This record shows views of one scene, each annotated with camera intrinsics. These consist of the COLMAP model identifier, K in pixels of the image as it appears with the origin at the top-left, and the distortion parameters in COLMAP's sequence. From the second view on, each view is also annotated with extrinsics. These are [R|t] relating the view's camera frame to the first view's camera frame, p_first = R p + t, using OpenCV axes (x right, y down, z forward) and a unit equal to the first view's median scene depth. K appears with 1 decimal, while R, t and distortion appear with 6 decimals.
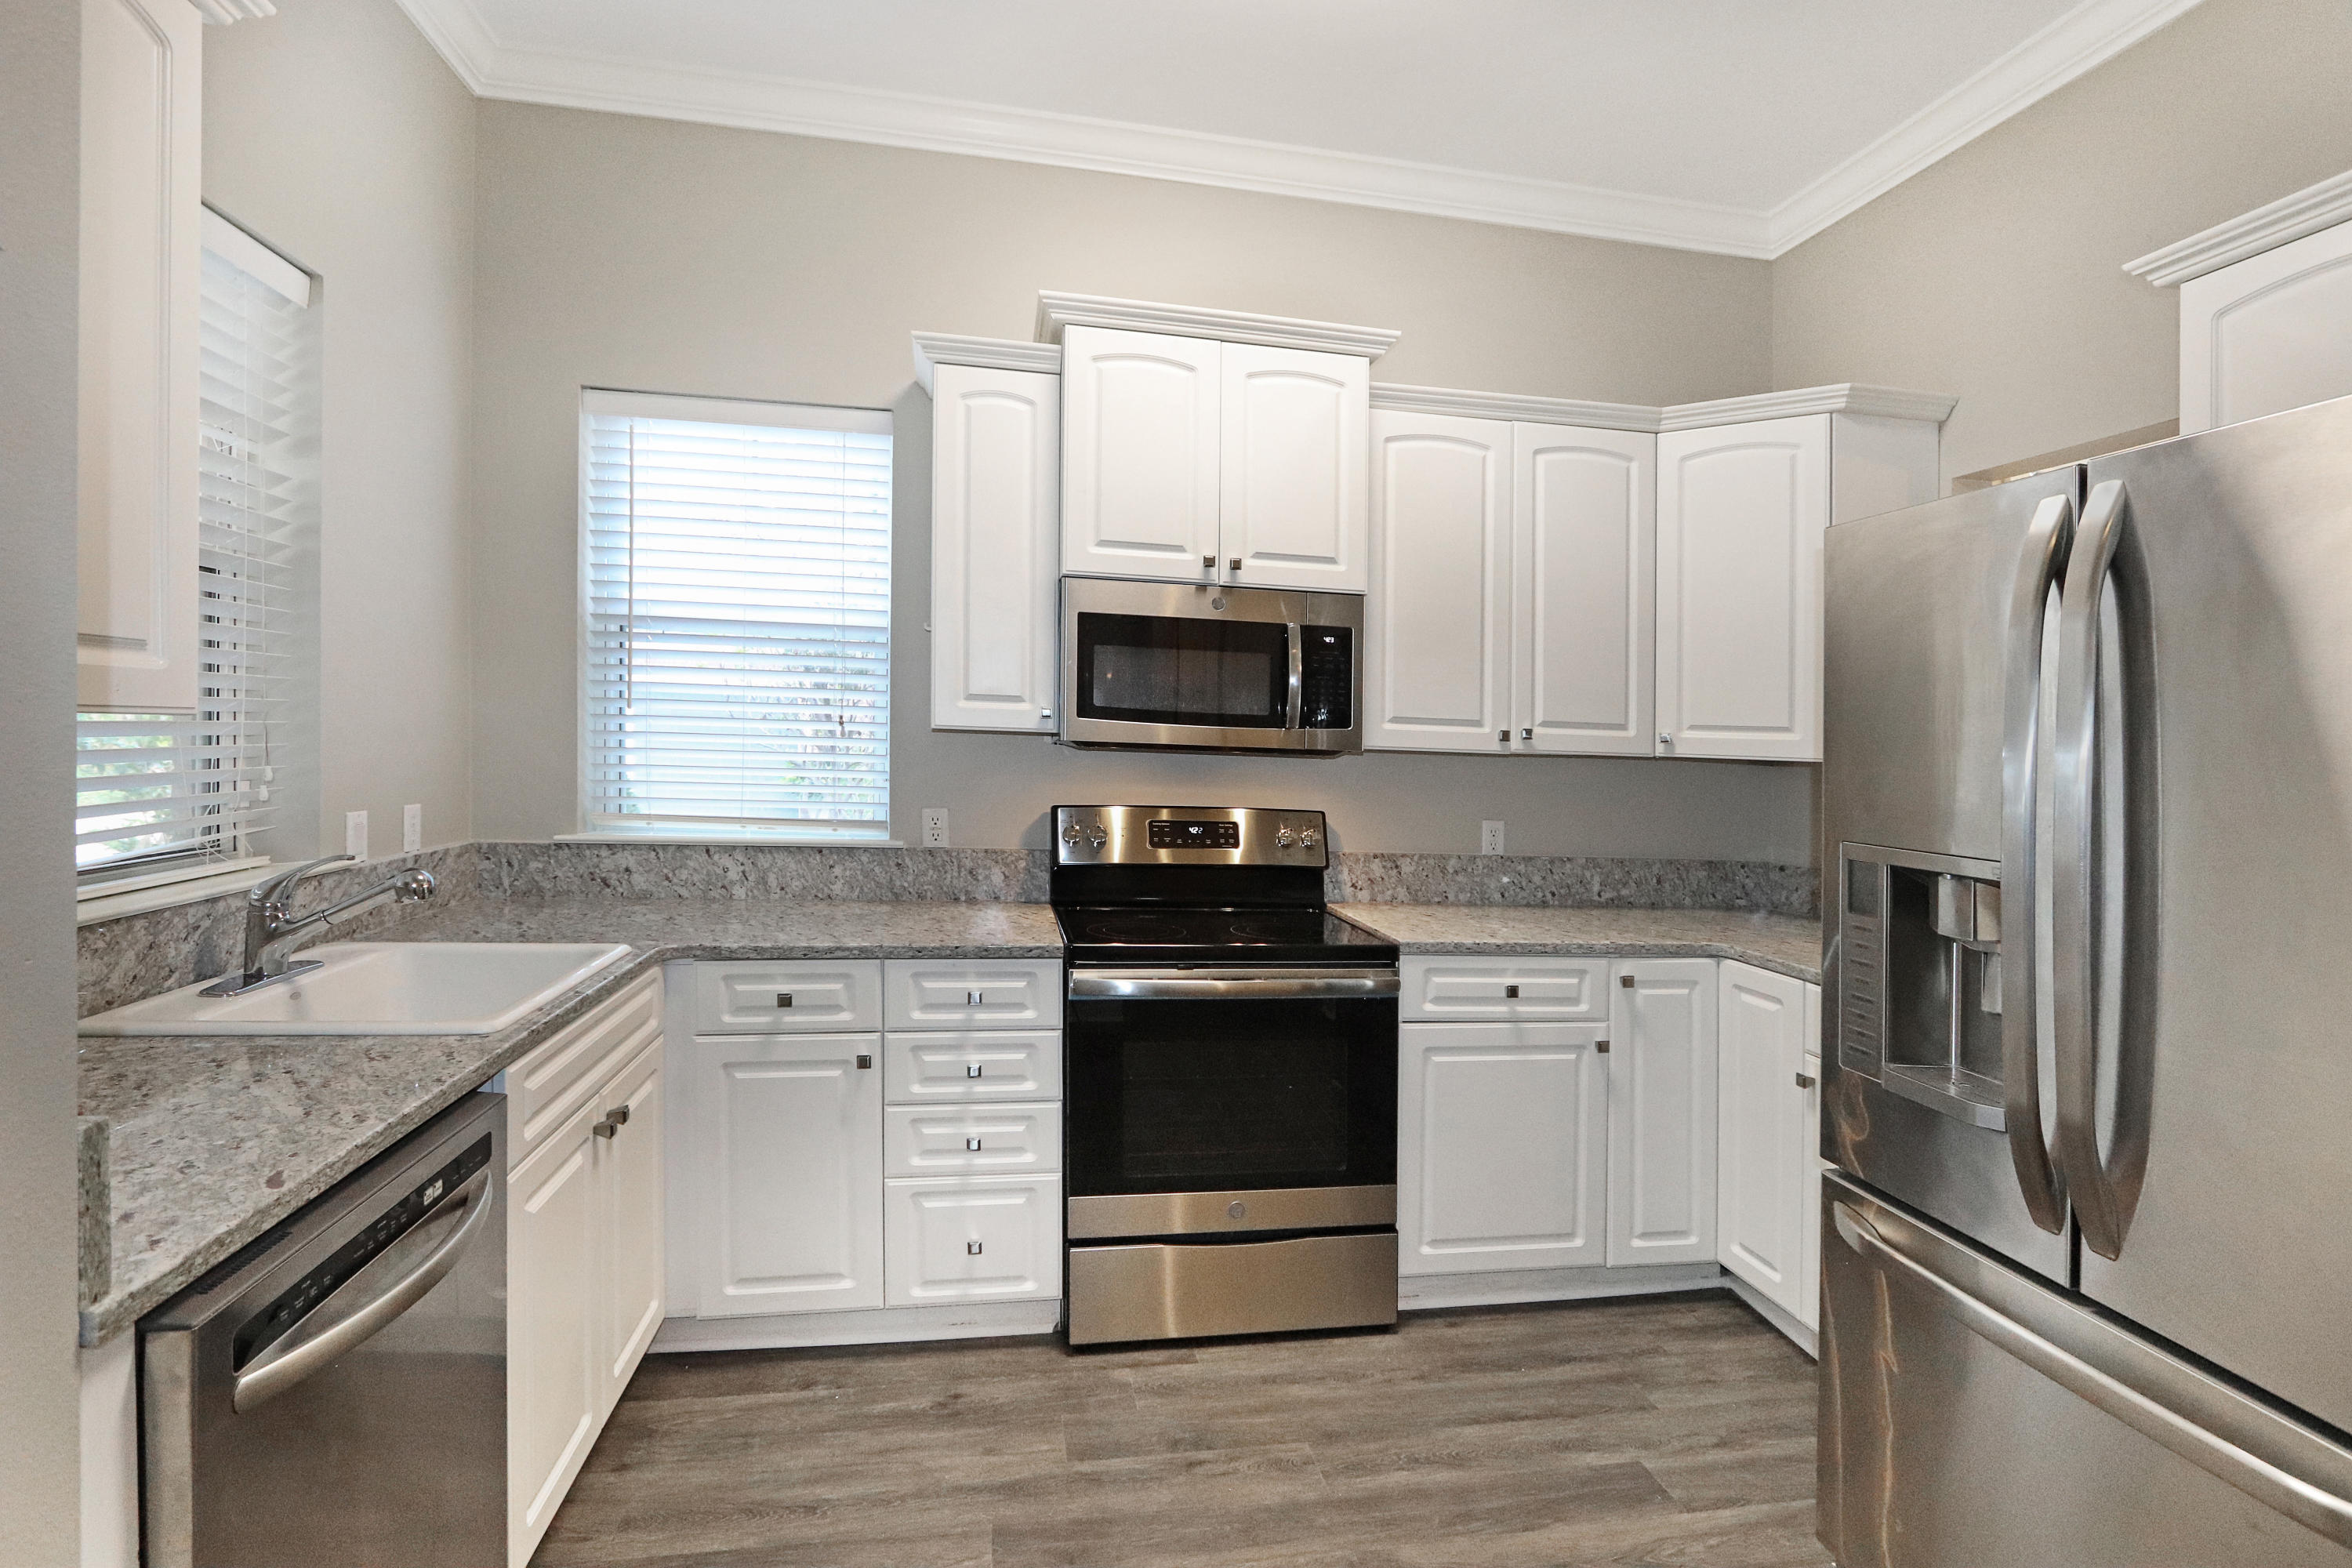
lens RADIAL K [[1094.9, 0, 1181.7], [0, 1094.9, 770.4], [0, 0, 1]] dist [-0.023071, -0.000256]
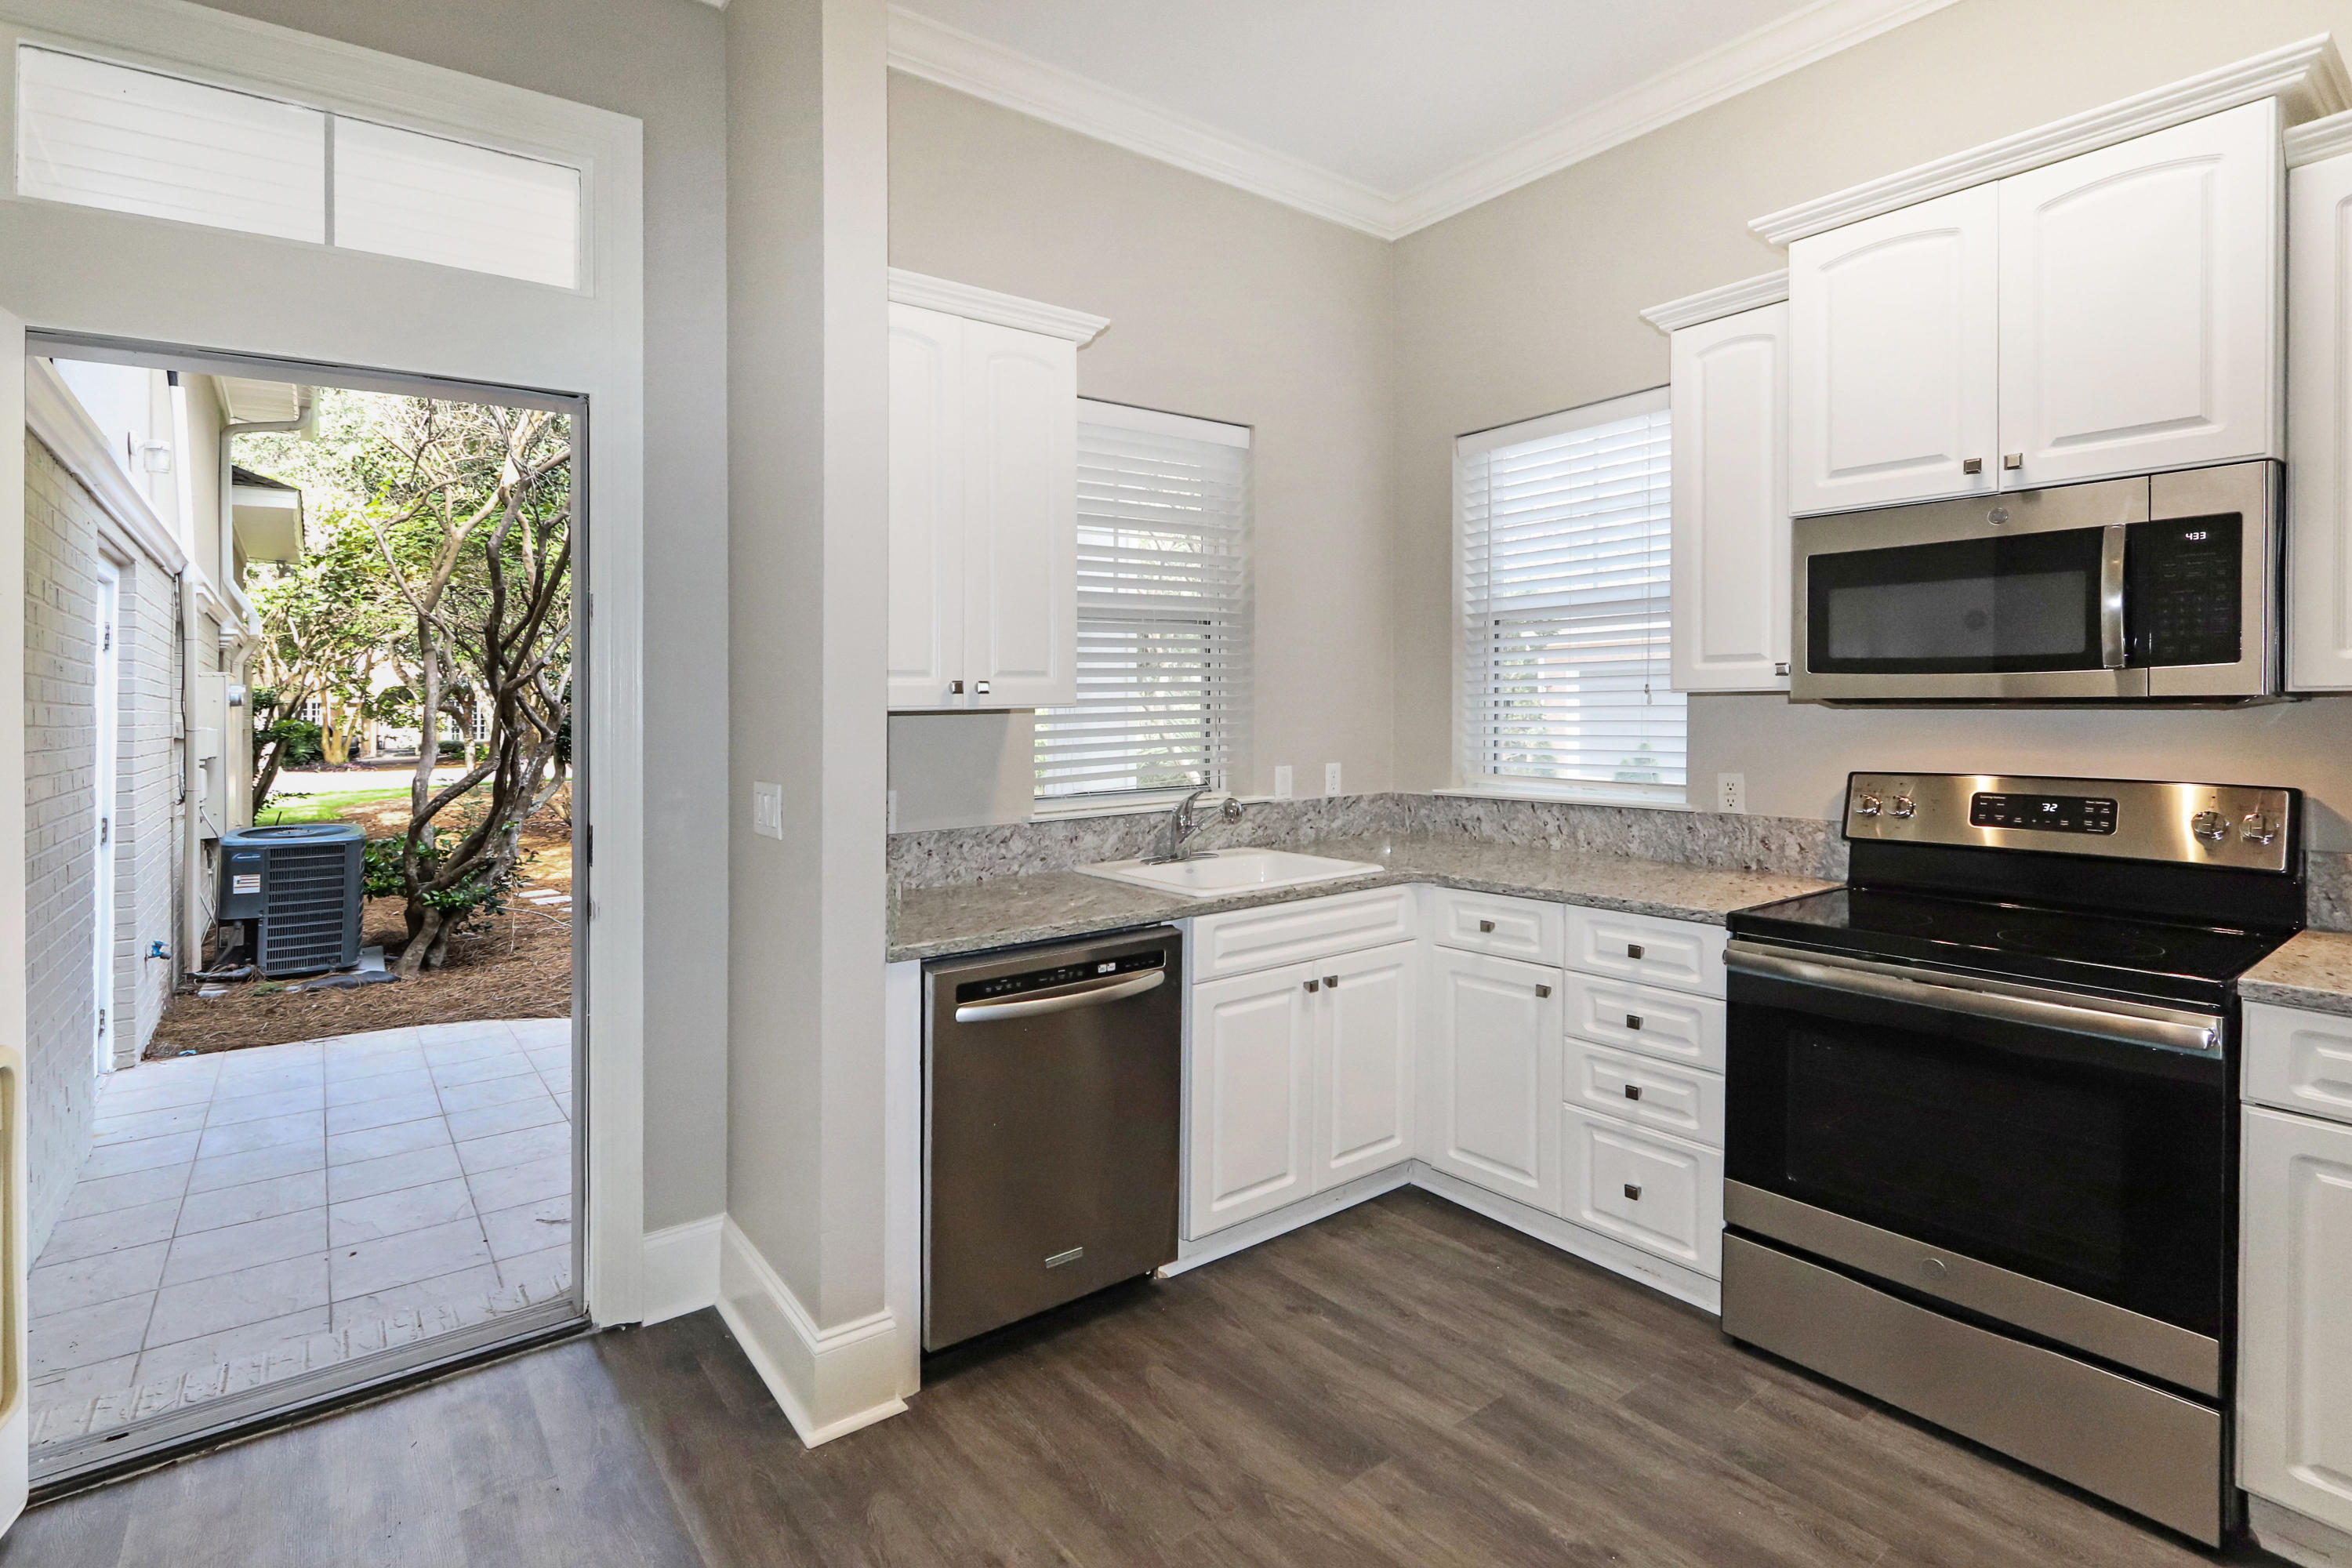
lens RADIAL K [[1117.1, 0, 1175.5], [0, 1117.1, 754.1], [0, 0, 1]] dist [-0.000082, 0.000158]
pose [[0.464976, -0.000308, -0.885323, 0.526777], [0.004884, 0.999986, 0.002217, 0.015278], [0.885310, -0.005355, 0.464971, 0.115858]]
